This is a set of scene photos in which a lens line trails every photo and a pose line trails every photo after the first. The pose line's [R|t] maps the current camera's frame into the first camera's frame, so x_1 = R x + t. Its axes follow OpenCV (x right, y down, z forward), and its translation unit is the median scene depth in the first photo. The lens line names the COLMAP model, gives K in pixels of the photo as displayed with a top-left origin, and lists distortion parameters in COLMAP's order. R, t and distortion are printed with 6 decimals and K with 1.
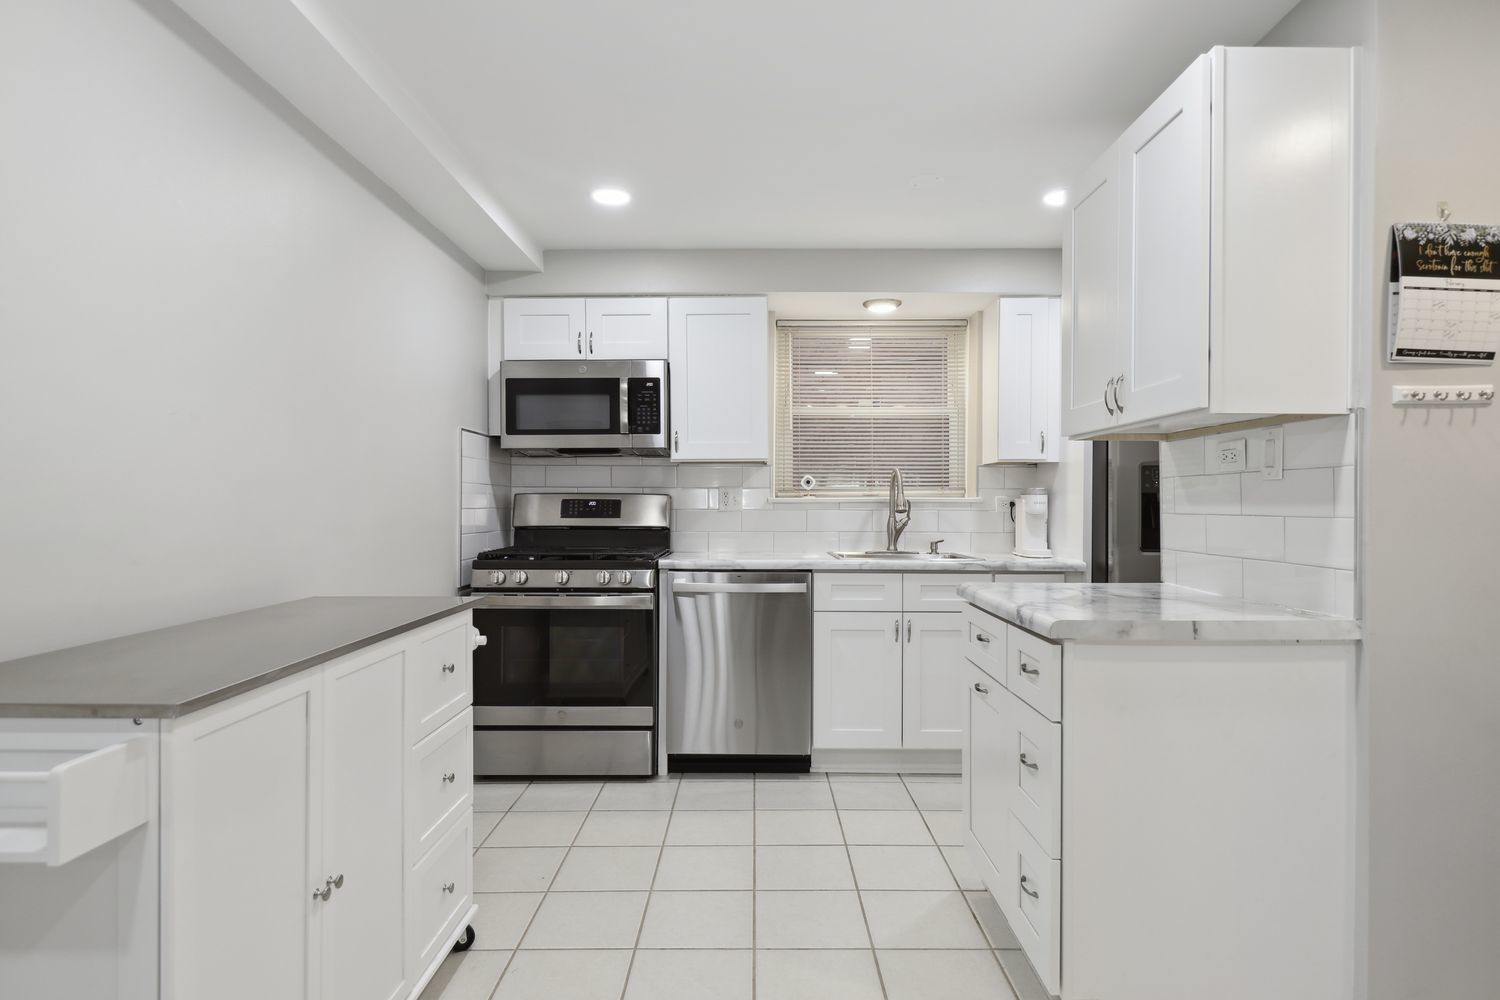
lens RADIAL K [[801.1, 0, 752.4], [0, 801.1, 506.7], [0, 0, 1]] dist [0.000890, -0.000432]
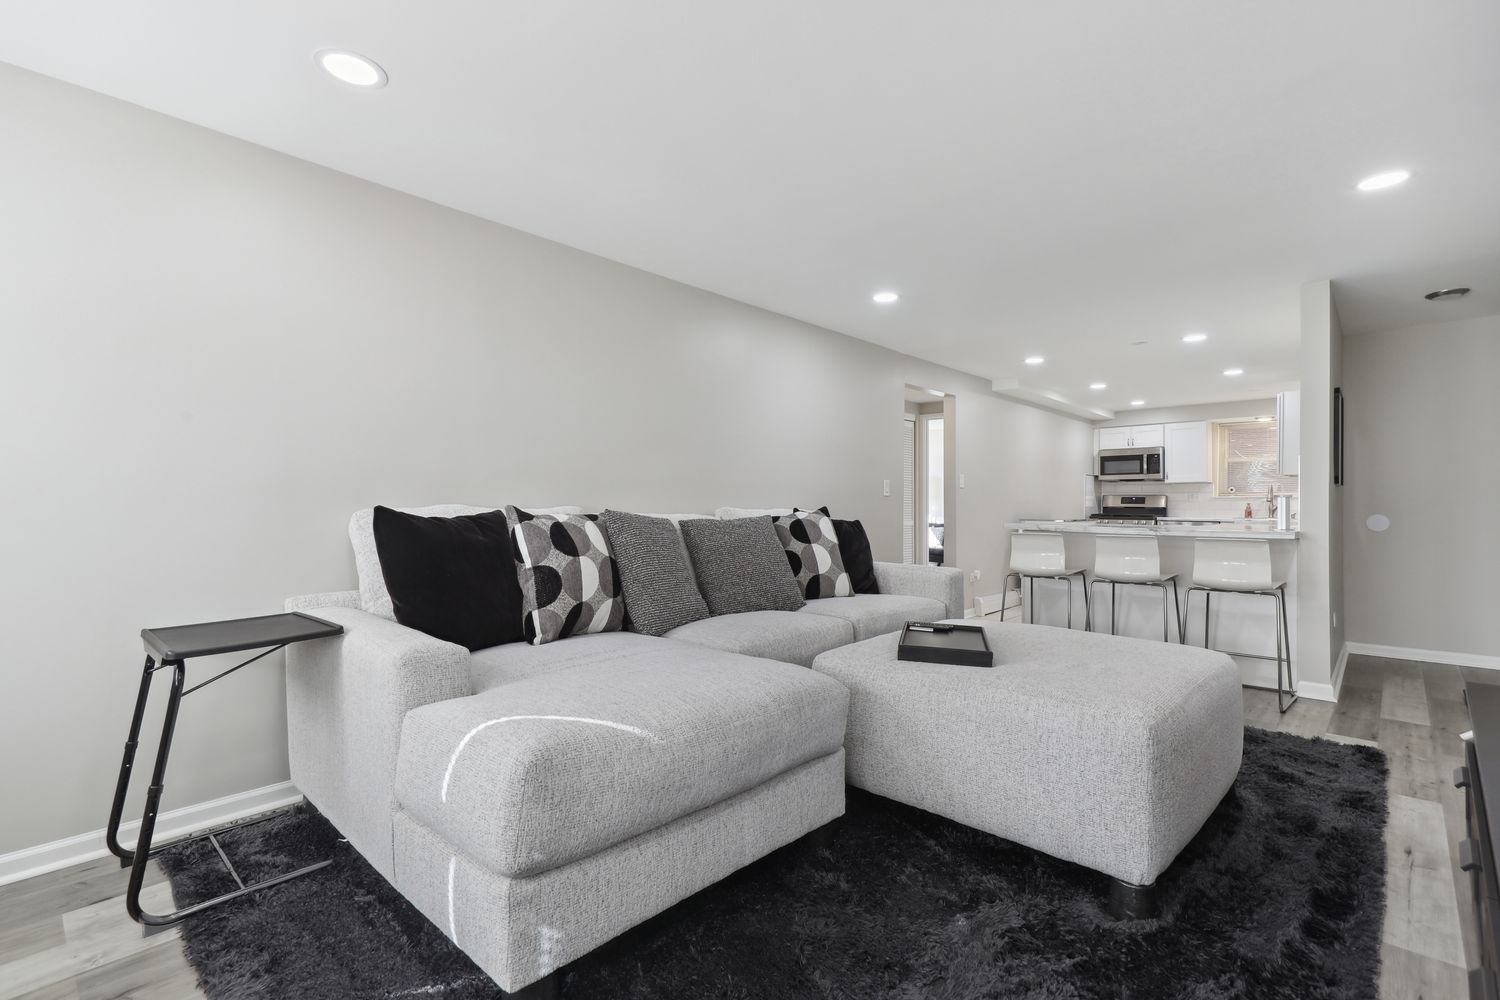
lens RADIAL K [[683.1, 0, 753.7], [0, 683.1, 495.1], [0, 0, 1]] dist [0.009911, 0.000159]
pose [[0.738089, -0.002091, -0.674700, 0.450416], [-0.004685, 0.999955, -0.008224, 0.010232], [0.674687, 0.009231, 0.738046, -1.717395]]
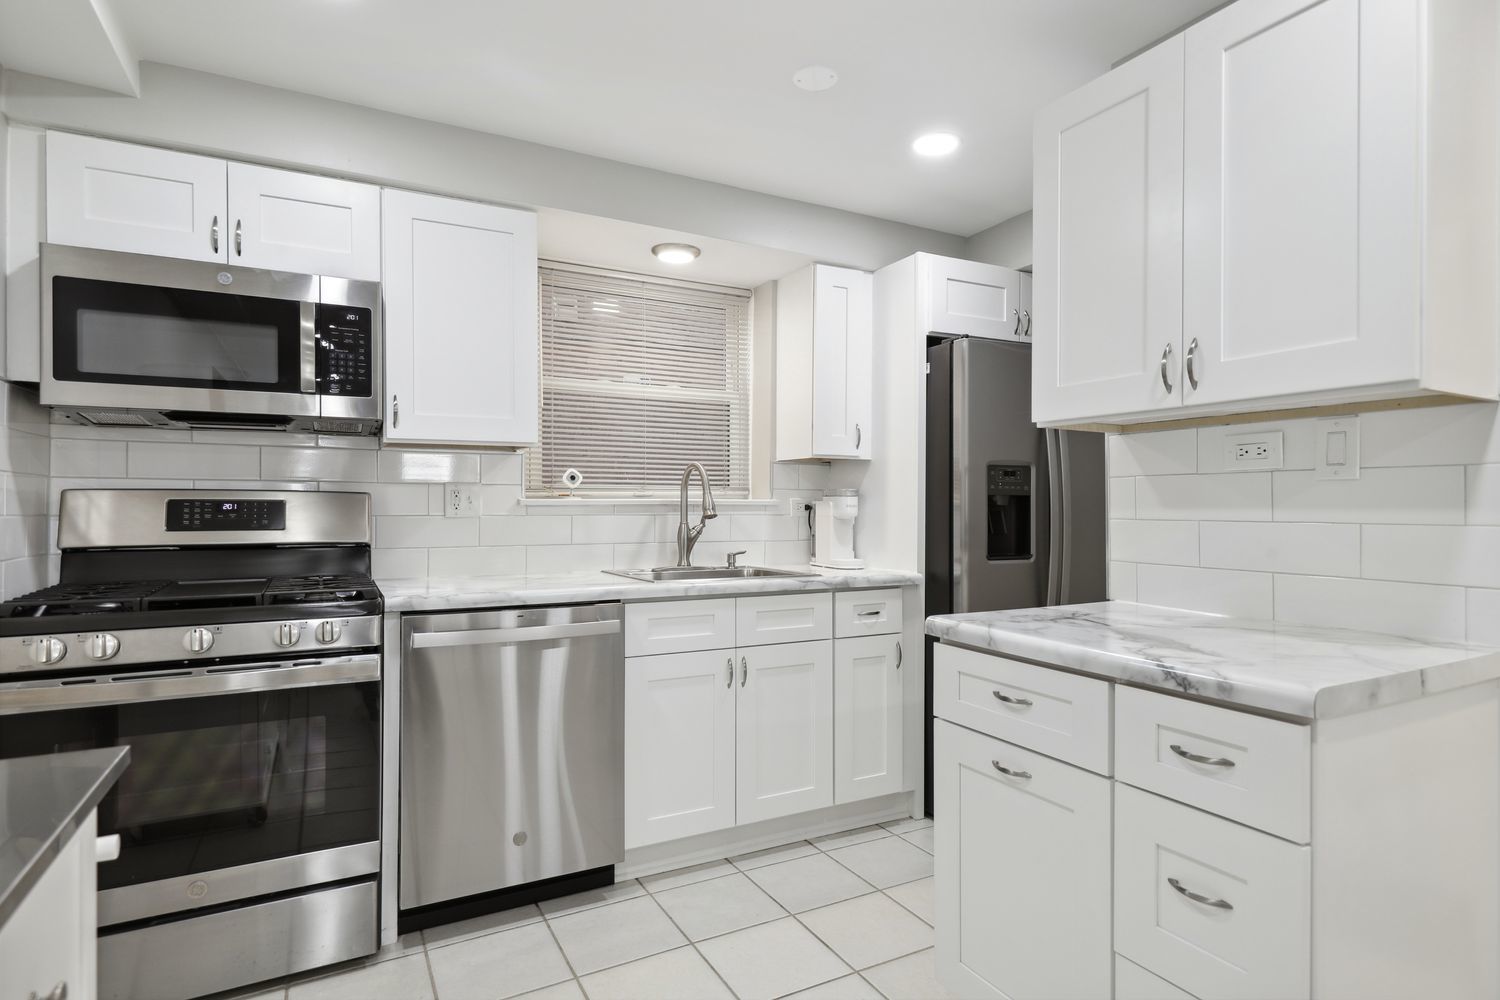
lens RADIAL K [[790.5, 0, 757.9], [0, 790.5, 503.3], [0, 0, 1]] dist [0.002217, -0.000382]
pose [[0.874292, 0.001712, 0.485398, -0.150162], [0.001401, 0.999981, -0.006049, -0.002497], [-0.485399, 0.005969, 0.874272, 0.301515]]
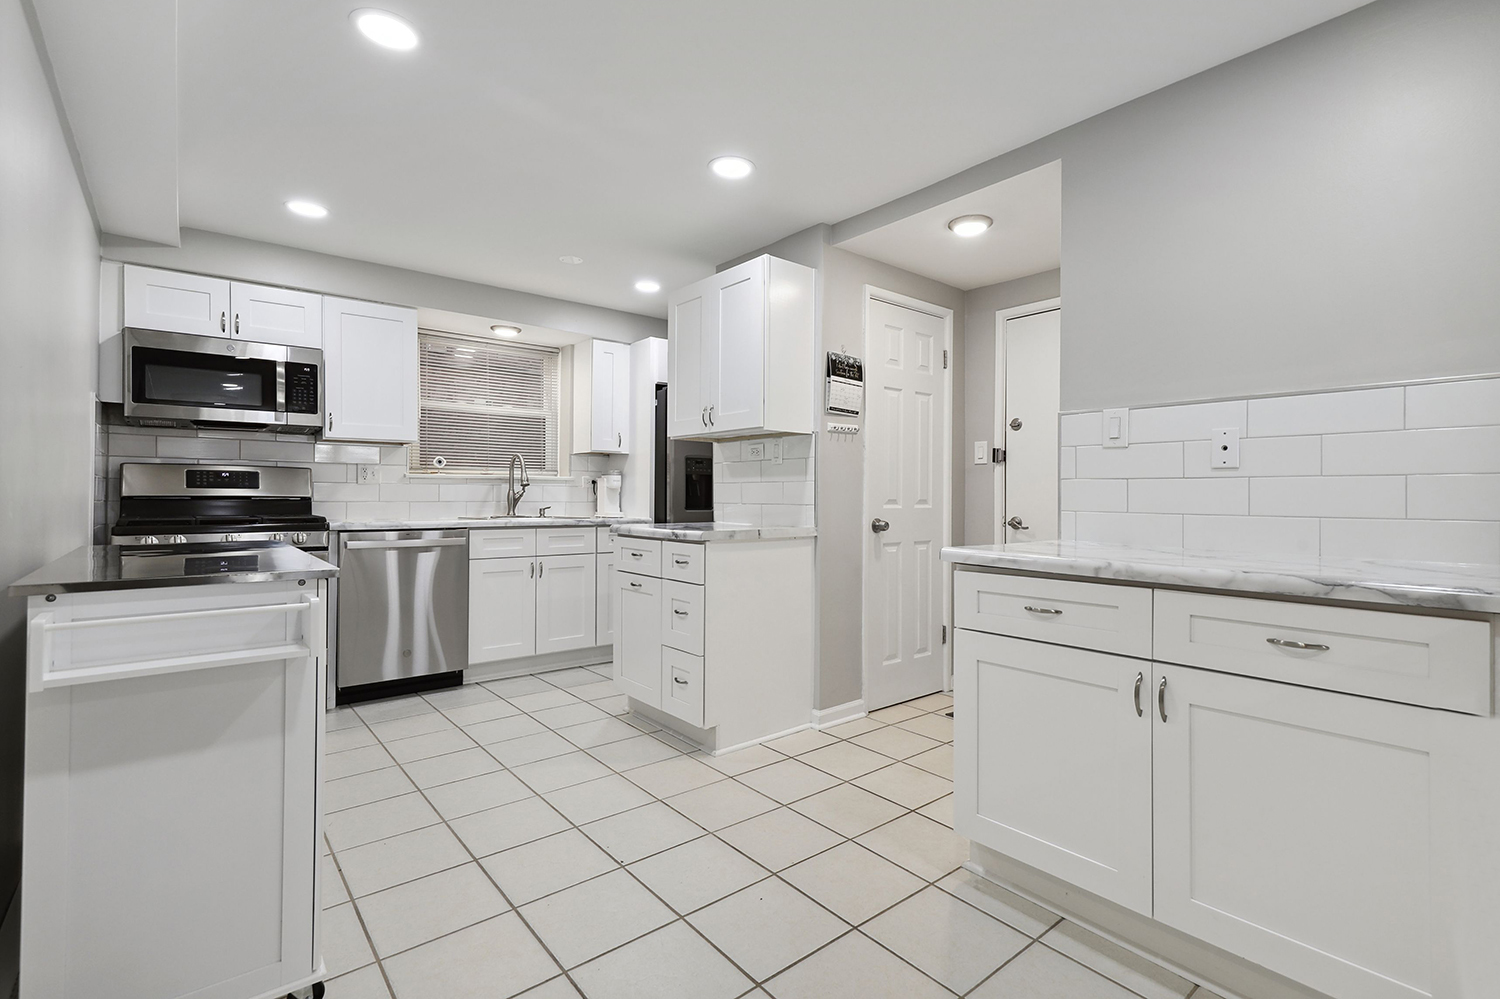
lens RADIAL K [[701.8, 0, 778.1], [0, 701.8, 493.3], [0, 0, 1]] dist [0.003259, 0.000377]
pose [[0.754972, 0.005060, 0.655737, -0.273291], [-0.000570, 0.999975, -0.007060, 0.028272], [-0.655756, 0.004956, 0.754956, -0.182828]]
